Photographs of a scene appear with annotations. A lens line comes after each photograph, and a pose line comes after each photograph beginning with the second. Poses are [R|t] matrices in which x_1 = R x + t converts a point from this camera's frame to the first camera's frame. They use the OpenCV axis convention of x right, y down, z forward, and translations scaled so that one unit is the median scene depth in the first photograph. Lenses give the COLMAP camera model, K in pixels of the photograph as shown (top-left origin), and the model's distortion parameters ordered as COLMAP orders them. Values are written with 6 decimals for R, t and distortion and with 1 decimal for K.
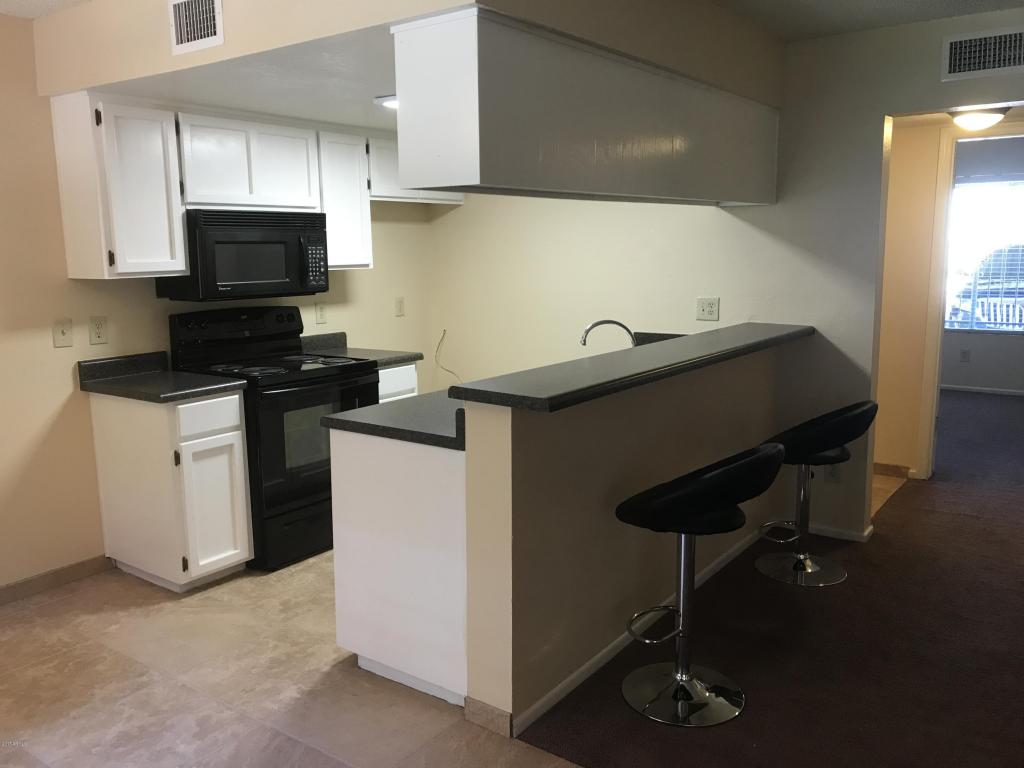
lens RADIAL K [[854.0, 0, 480.0], [0, 854.0, 384.2], [0, 0, 1]] dist [0.056010, -0.007353]
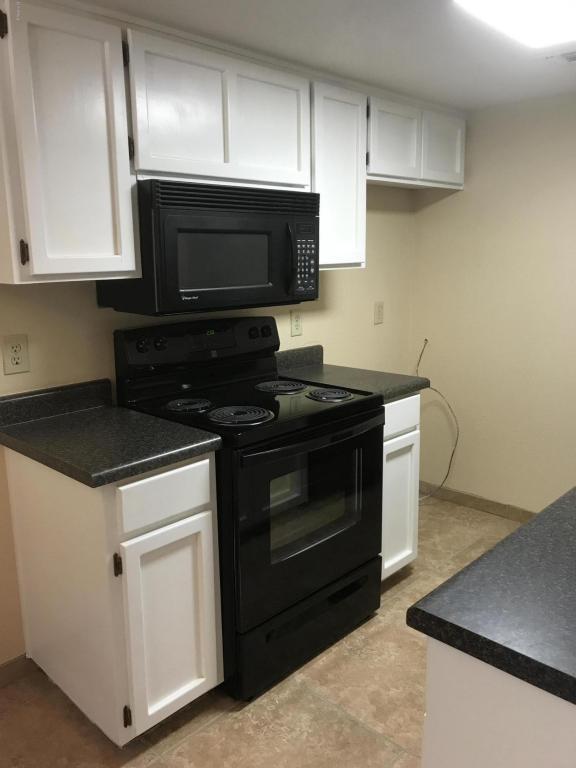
lens RADIAL K [[640.5, 0, 288.0], [0, 640.5, 384.0], [0, 0, 1]] dist [0.056010, -0.007353]
pose [[0.994172, 0.028792, -0.103889, -0.154561], [-0.023735, 0.998488, 0.049584, -0.066209], [0.105159, -0.046829, 0.993352, 0.466385]]
